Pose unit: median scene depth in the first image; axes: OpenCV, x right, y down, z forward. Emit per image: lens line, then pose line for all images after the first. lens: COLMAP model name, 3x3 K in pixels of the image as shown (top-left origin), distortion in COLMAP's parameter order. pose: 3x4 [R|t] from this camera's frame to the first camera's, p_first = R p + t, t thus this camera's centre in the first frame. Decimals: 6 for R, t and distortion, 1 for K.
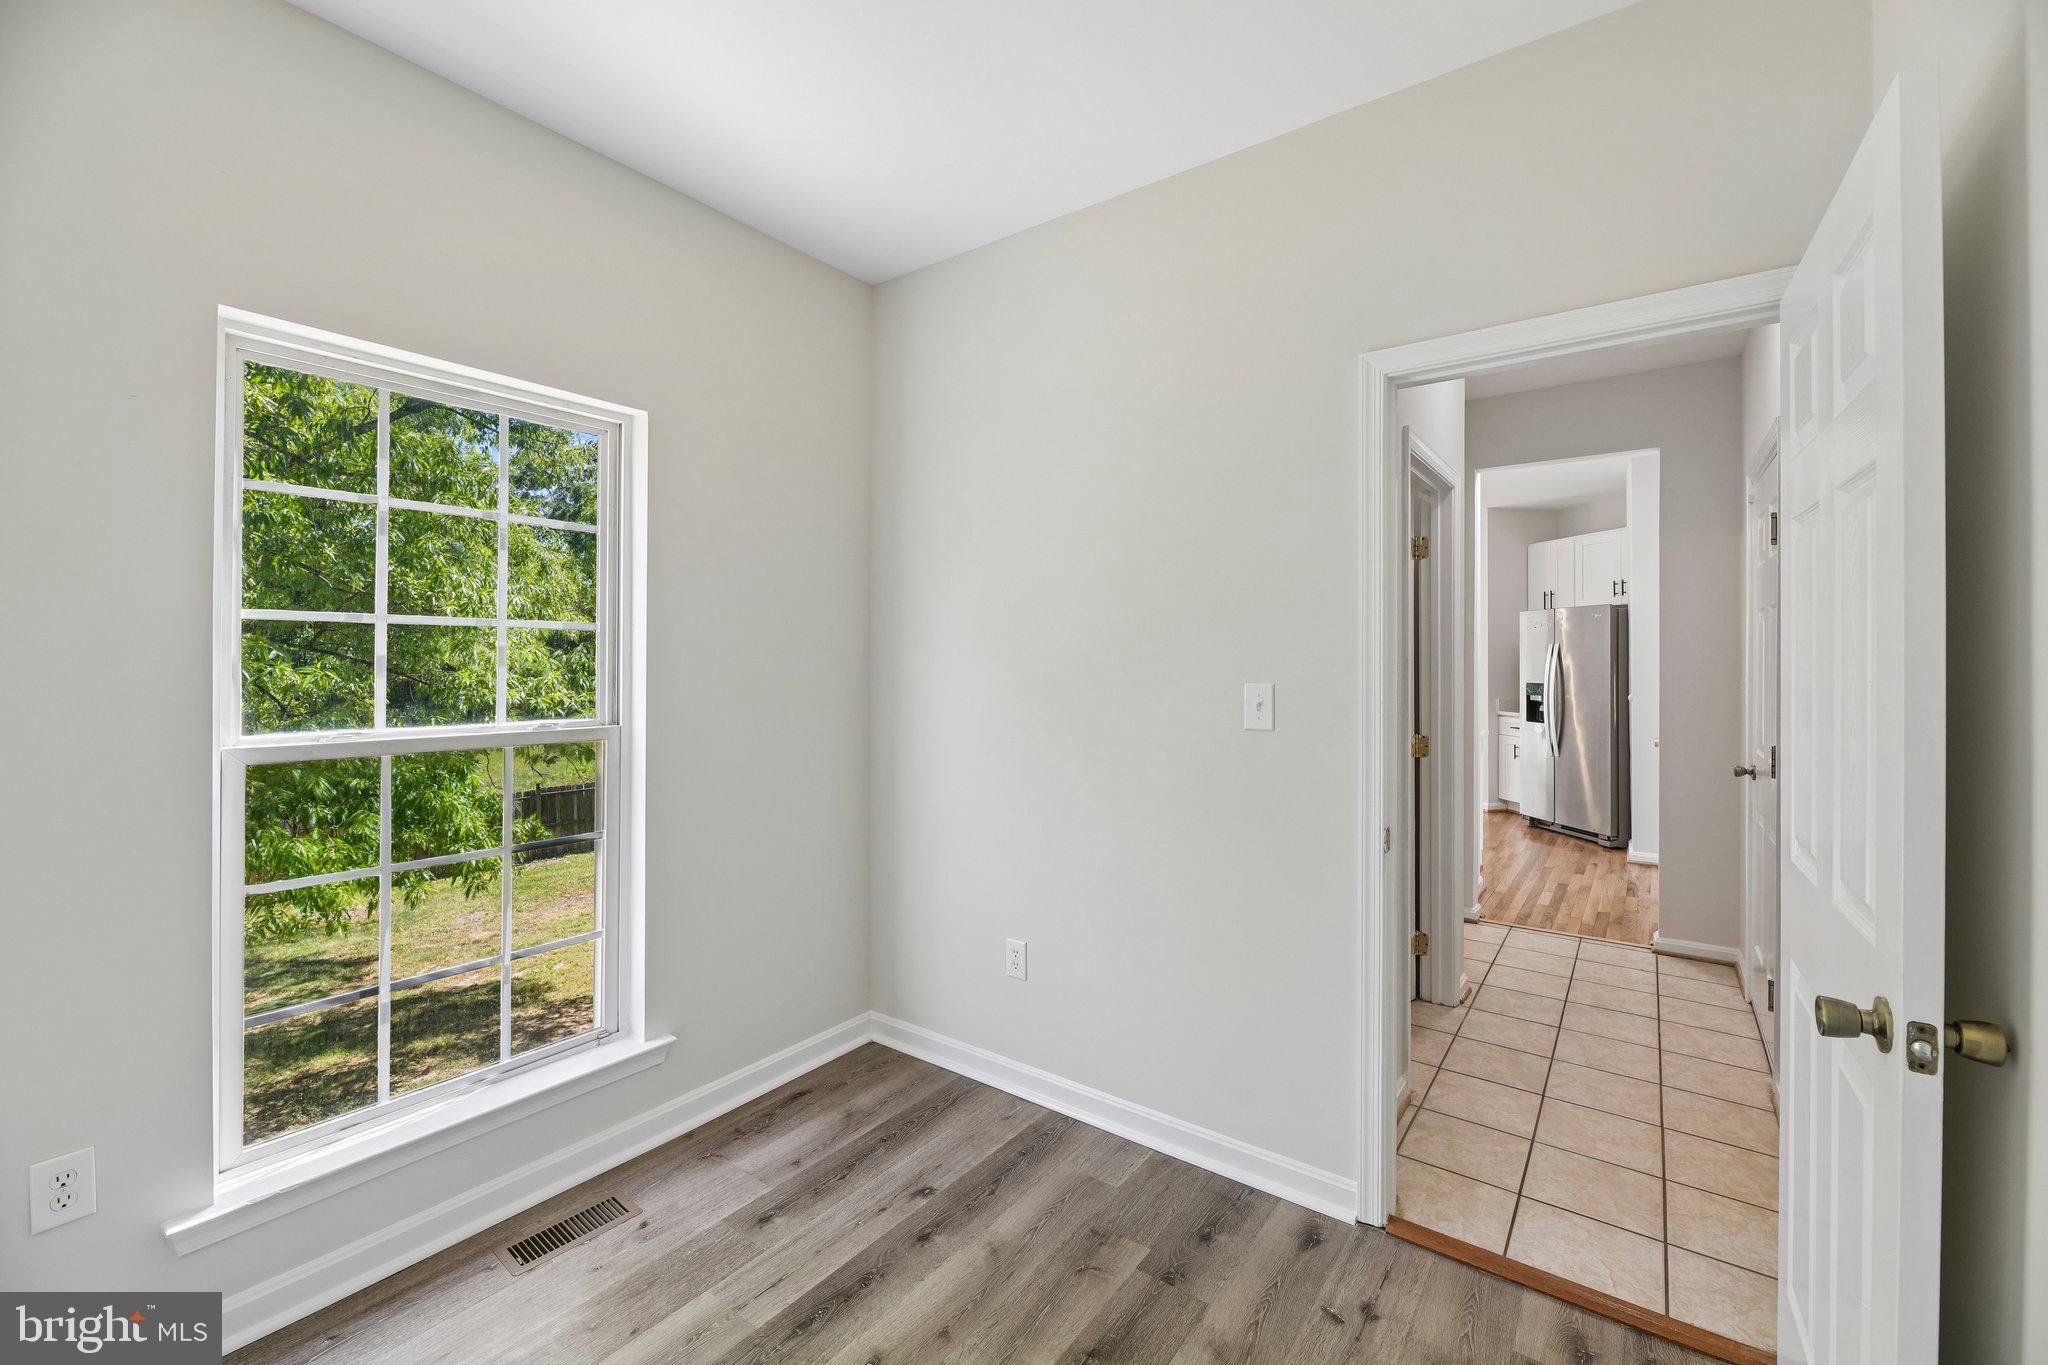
lens RADIAL K [[823.2, 0, 1043.4], [0, 823.2, 668.1], [0, 0, 1]] dist [-0.004869, -0.000329]
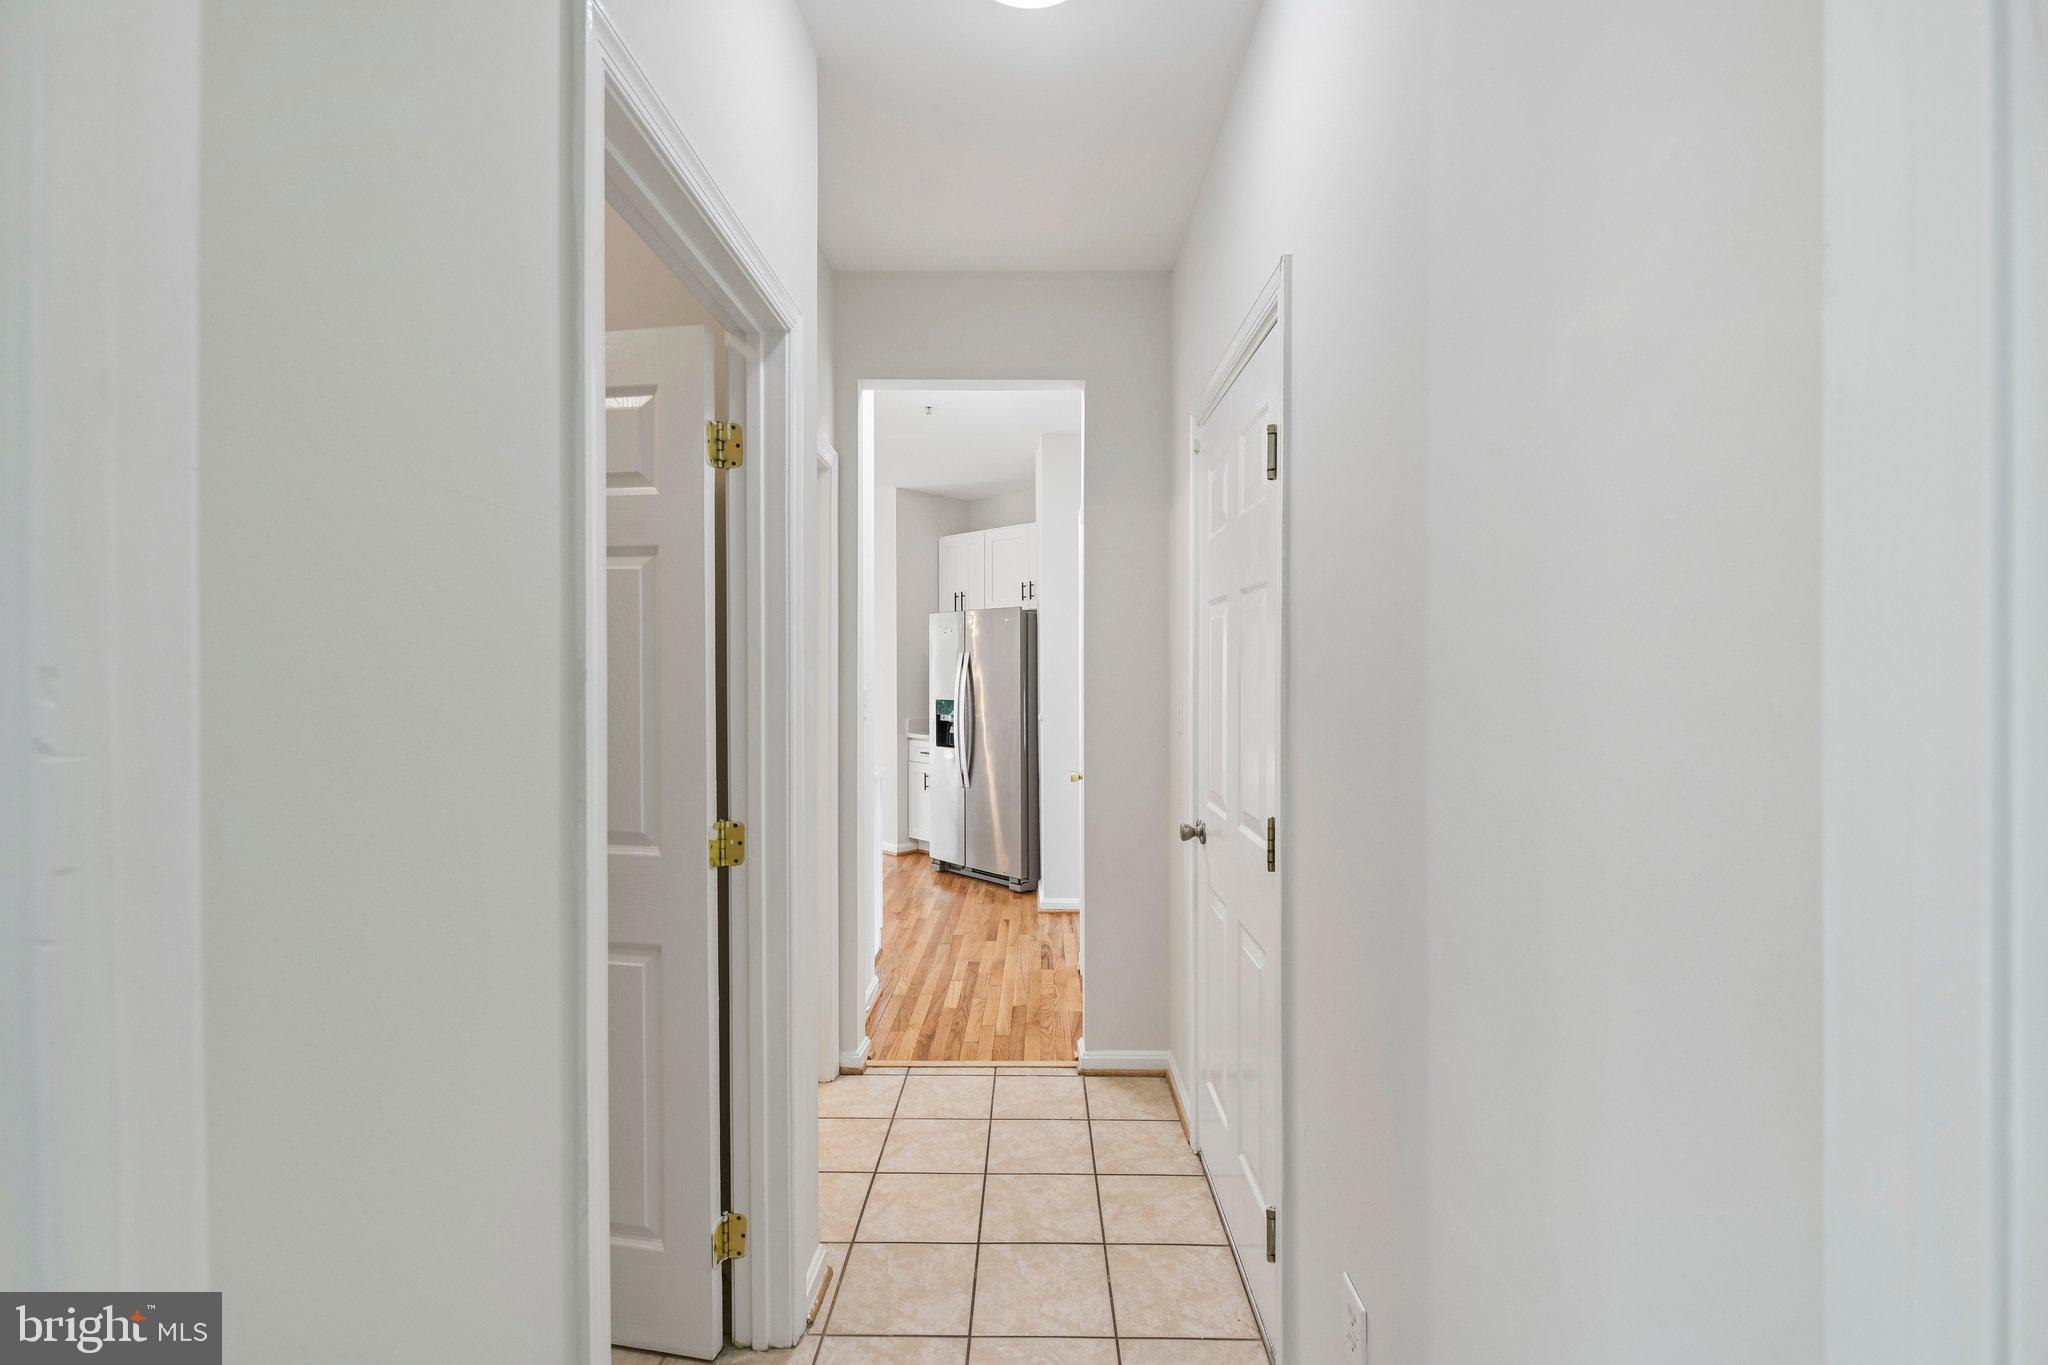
lens RADIAL K [[882.7, 0, 1029.3], [0, 882.7, 682.7], [0, 0, 1]] dist [-0.012289, 0.000185]
pose [[0.810027, -0.003327, 0.586383, 0.172797], [0.002044, 0.999994, 0.002850, -0.002212], [-0.586389, -0.001110, 0.810029, 0.271550]]
